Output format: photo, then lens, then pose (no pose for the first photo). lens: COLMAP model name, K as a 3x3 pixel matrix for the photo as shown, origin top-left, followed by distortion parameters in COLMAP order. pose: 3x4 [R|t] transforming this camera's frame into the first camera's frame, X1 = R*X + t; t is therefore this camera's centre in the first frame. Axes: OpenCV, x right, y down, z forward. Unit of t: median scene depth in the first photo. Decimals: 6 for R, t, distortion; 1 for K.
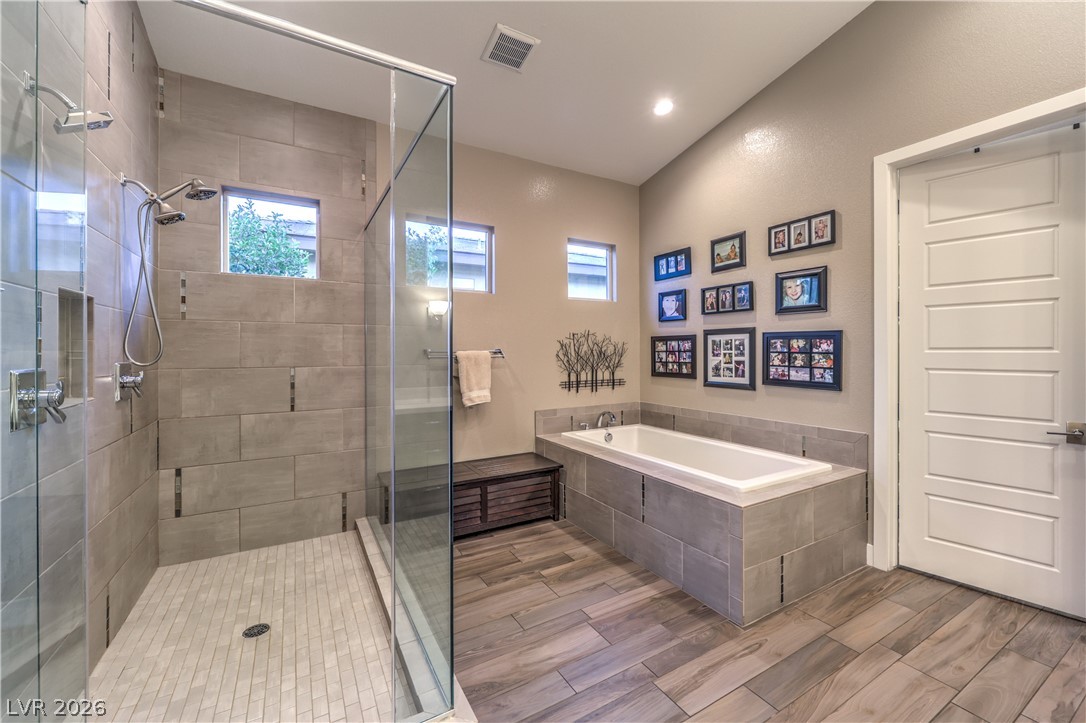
lens RADIAL K [[439.1, 0, 547.4], [0, 439.1, 350.3], [0, 0, 1]] dist [-0.002461, -0.000224]
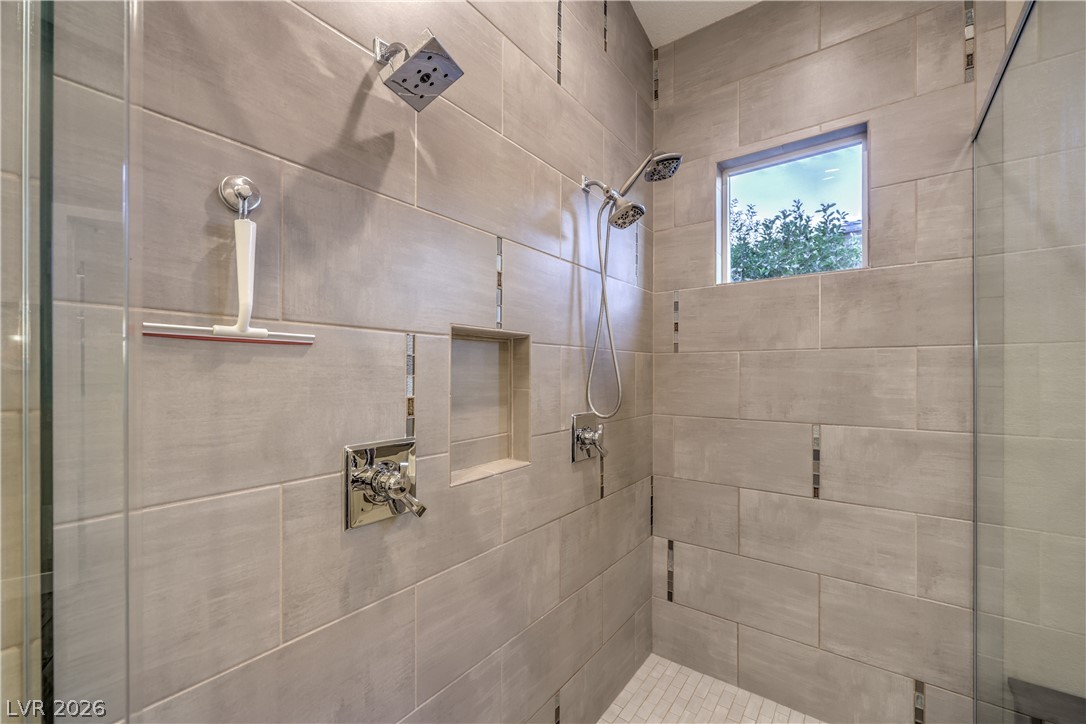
lens RADIAL K [[439.1, 0, 547.6], [0, 439.1, 373.4], [0, 0, 1]] dist [-0.002461, -0.000224]
pose [[0.393819, 0.003450, -0.919181, -0.187216], [0.001467, 0.999989, 0.004382, -0.034513], [0.919187, -0.003074, 0.393810, 0.451855]]
